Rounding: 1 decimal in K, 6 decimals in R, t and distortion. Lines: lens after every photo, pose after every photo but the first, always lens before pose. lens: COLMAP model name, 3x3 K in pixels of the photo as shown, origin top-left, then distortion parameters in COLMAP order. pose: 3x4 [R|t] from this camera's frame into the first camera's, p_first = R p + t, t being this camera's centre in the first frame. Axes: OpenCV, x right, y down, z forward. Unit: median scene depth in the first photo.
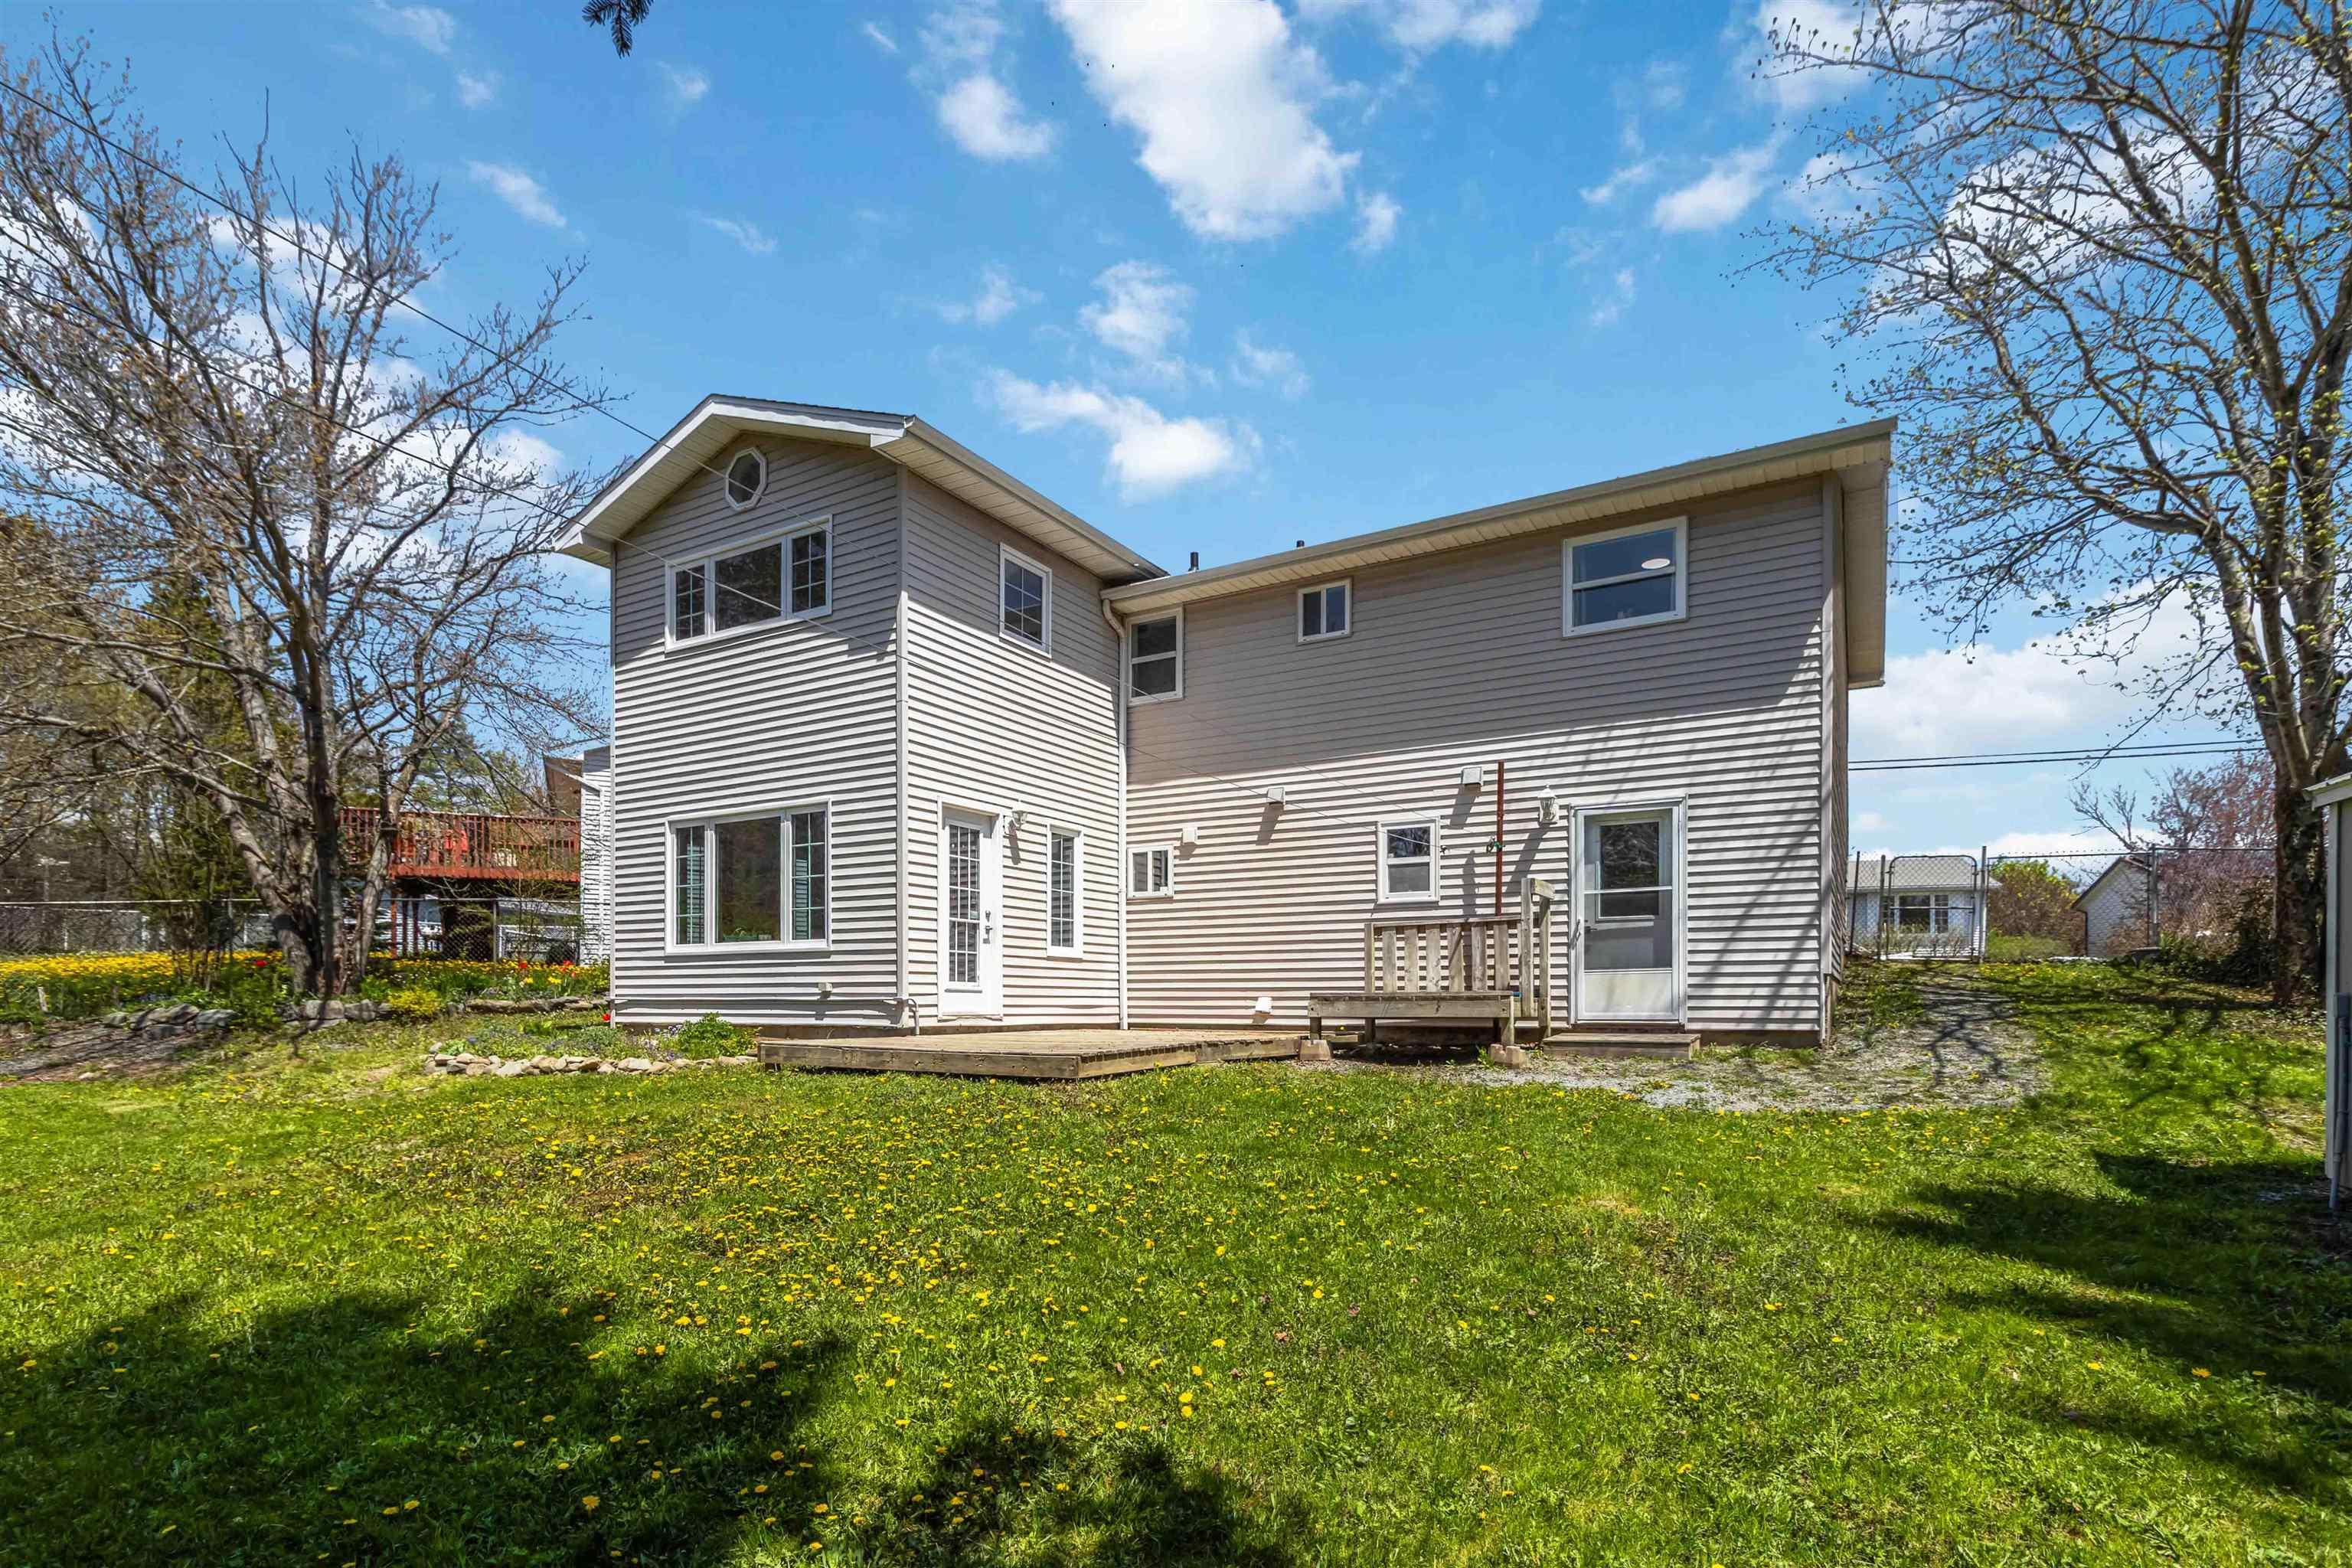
lens RADIAL K [[1157.1, 0, 1216.3], [0, 1157.1, 1007.4], [0, 0, 1]] dist [0.000729, -0.000021]
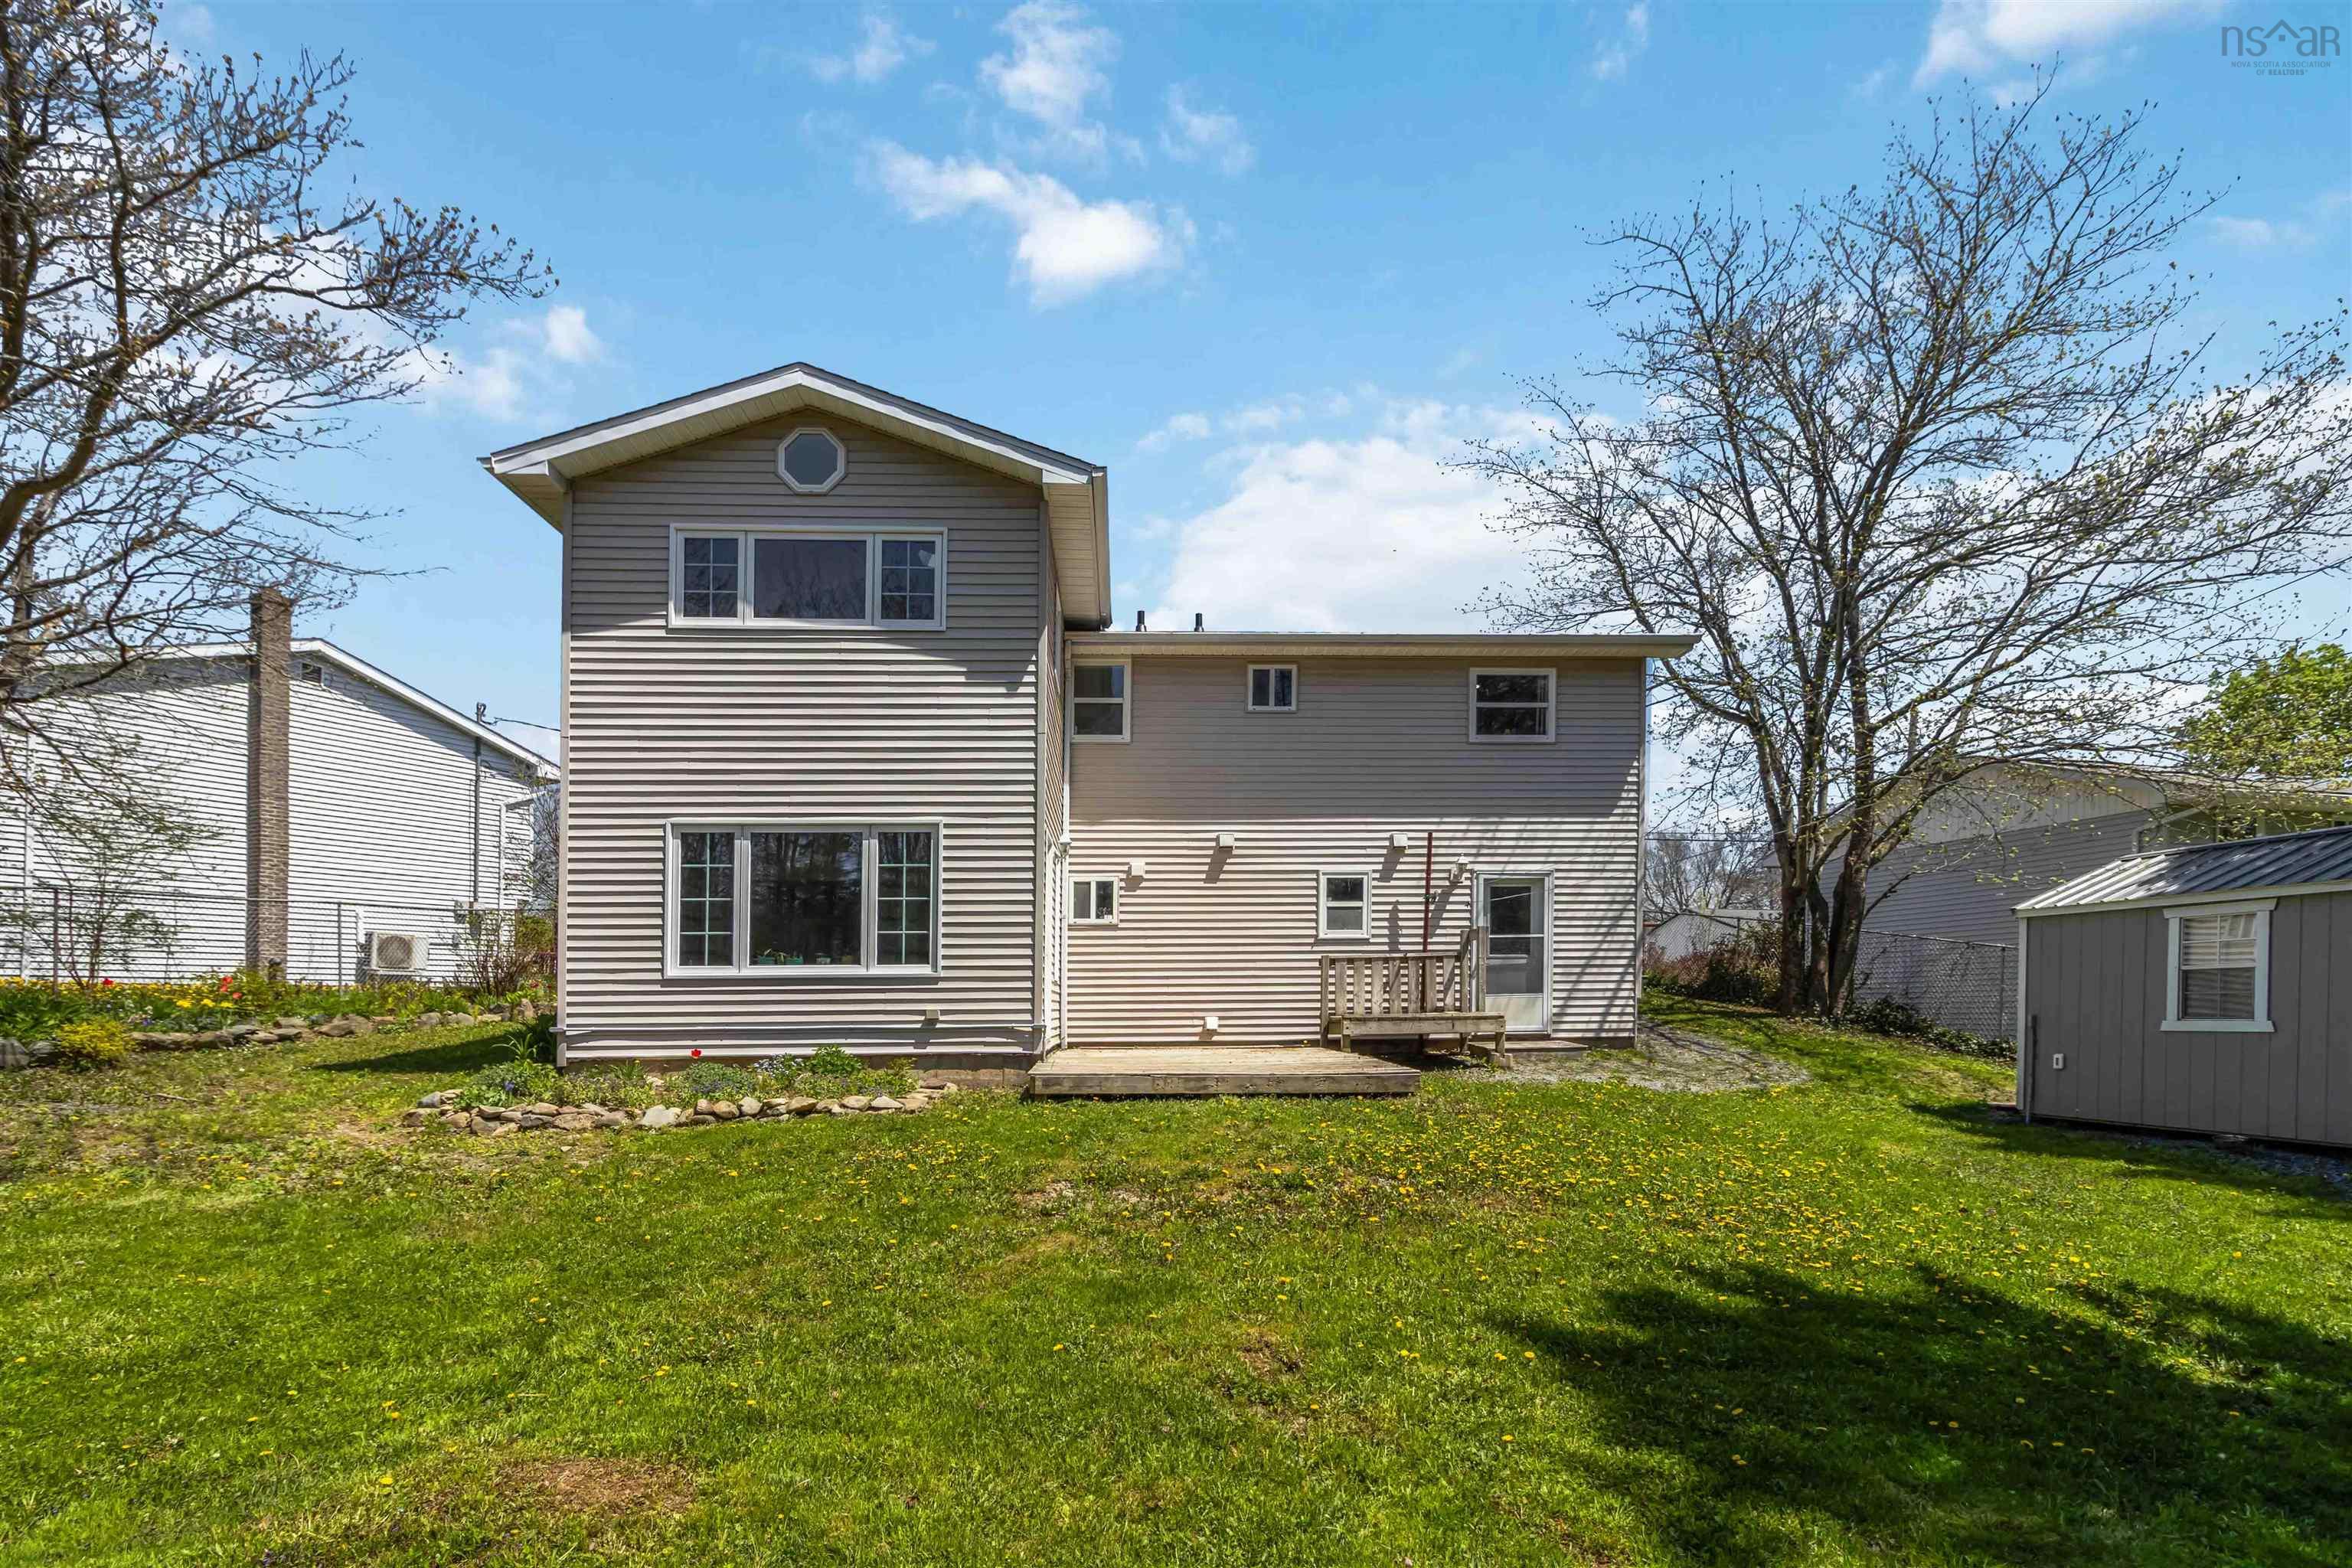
lens RADIAL K [[1134.5, 0, 1178.9], [0, 1134.5, 1016.8], [0, 0, 1]] dist [0.002070, 0.000215]
pose [[0.842781, -0.013703, 0.538082, -0.636001], [0.010827, 0.999905, 0.008505, -0.020373], [-0.538148, -0.001342, 0.842850, 0.084177]]
